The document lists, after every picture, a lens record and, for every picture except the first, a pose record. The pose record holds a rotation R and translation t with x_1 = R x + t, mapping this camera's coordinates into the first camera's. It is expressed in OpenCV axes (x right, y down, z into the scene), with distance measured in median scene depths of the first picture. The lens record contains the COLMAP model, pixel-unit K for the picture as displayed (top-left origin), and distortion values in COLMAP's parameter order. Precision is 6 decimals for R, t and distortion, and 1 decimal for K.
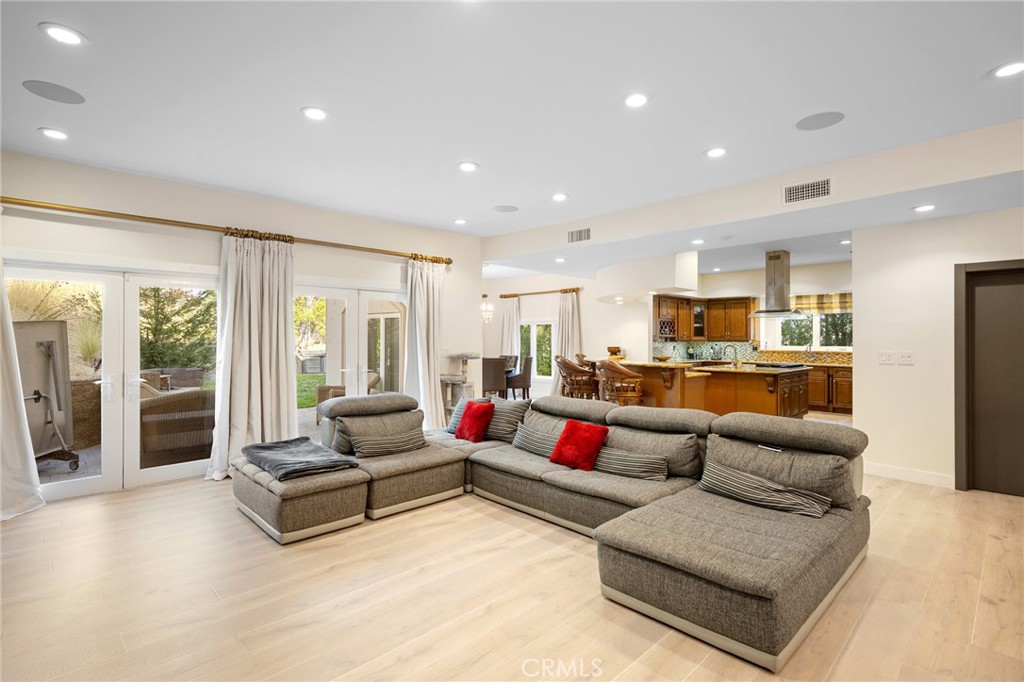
lens RADIAL K [[489.6, 0, 514.8], [0, 489.6, 344.5], [0, 0, 1]] dist [-0.002914, -0.000110]
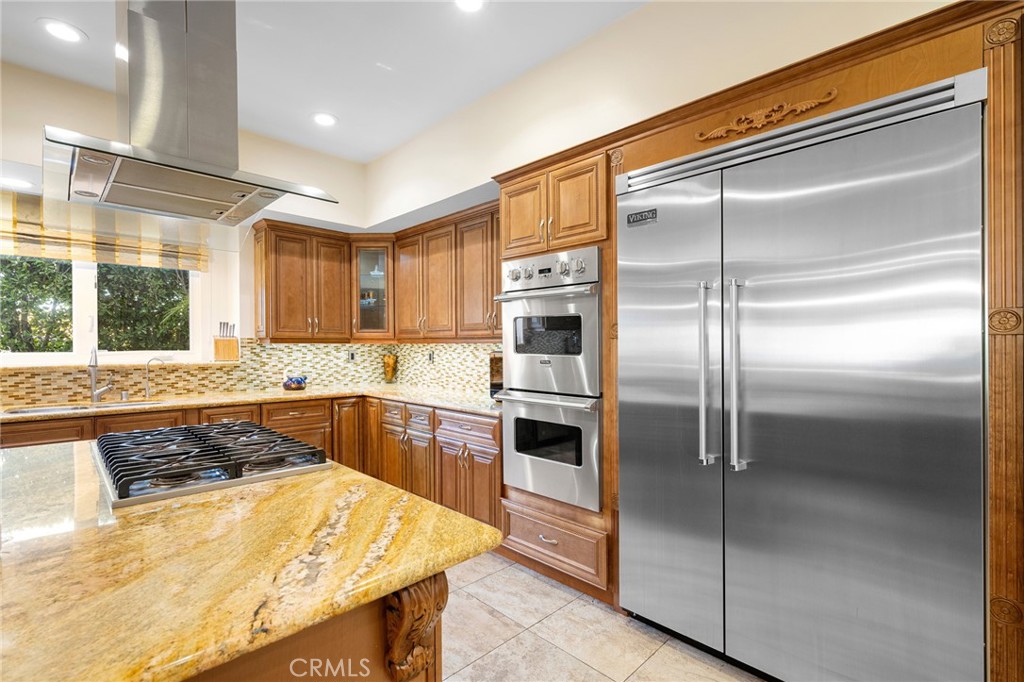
lens RADIAL K [[464.6, 0, 526.7], [0, 464.6, 345.1], [0, 0, 1]] dist [0.000198, -0.001539]
pose [[-0.005110, -0.005296, 0.999973, 0.274234], [0.011992, 0.999914, 0.005356, 0.000775], [-0.999915, 0.012019, -0.005046, 0.677222]]
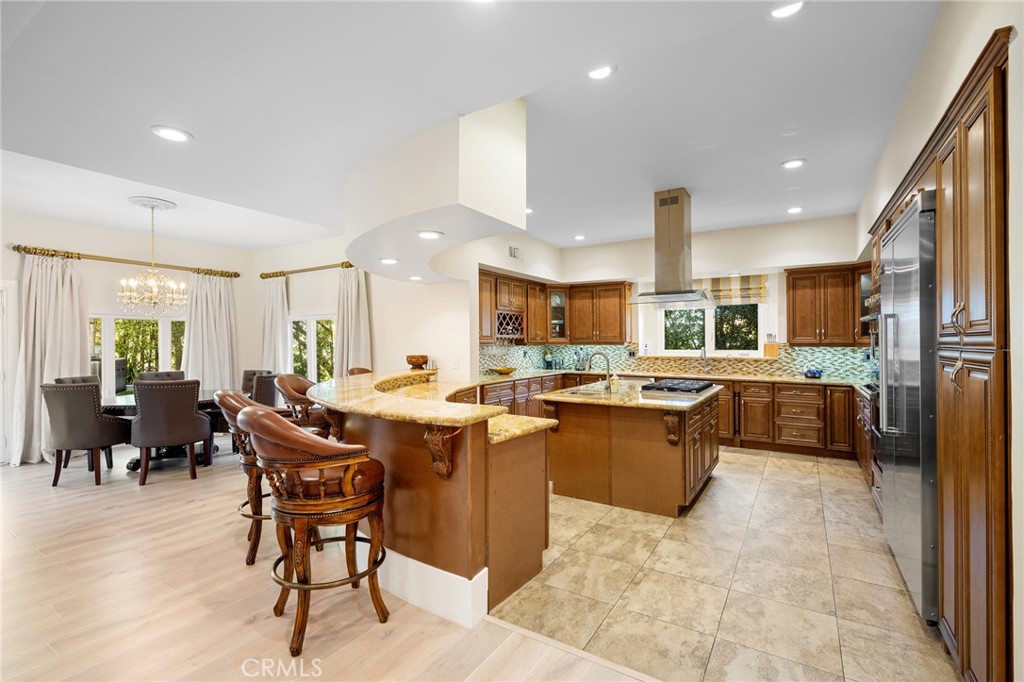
lens RADIAL K [[464.6, 0, 511.2], [0, 464.6, 347.9], [0, 0, 1]] dist [0.000198, -0.001539]
pose [[0.974700, -0.009656, 0.223309, 0.173518], [0.008943, 0.999951, 0.004204, -0.005291], [-0.223338, -0.002101, 0.974739, 0.391536]]
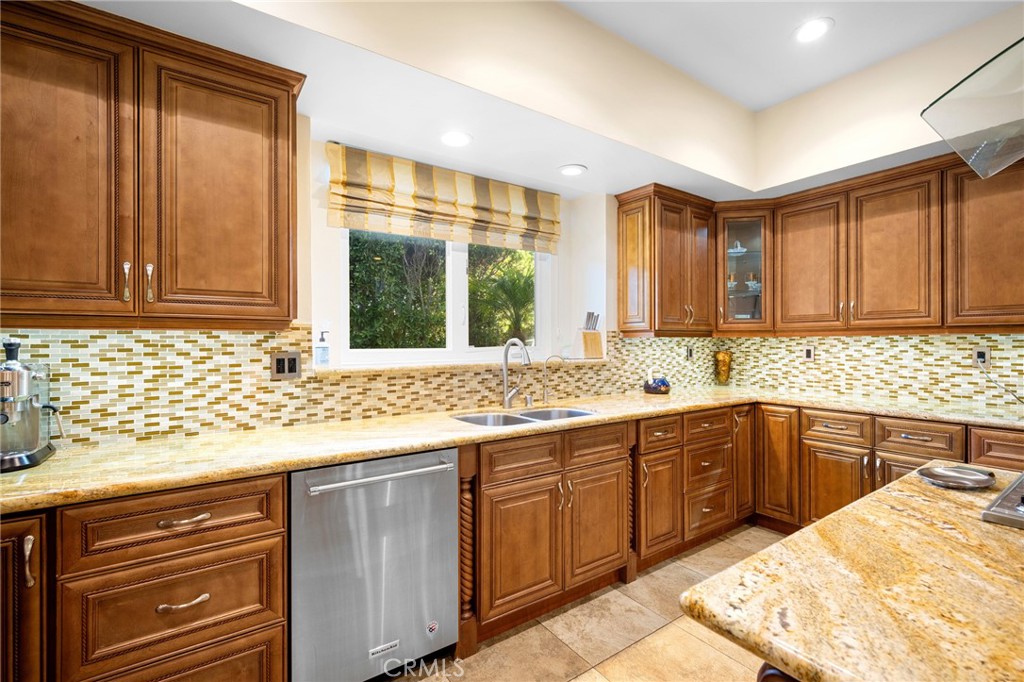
lens RADIAL K [[464.6, 0, 535.2], [0, 464.6, 341.6], [0, 0, 1]] dist [0.000198, -0.001539]
pose [[0.169185, -0.004352, 0.985575, 0.334363], [0.018048, 0.999836, 0.001317, 0.000194], [-0.985419, 0.017565, 0.169236, 0.900867]]
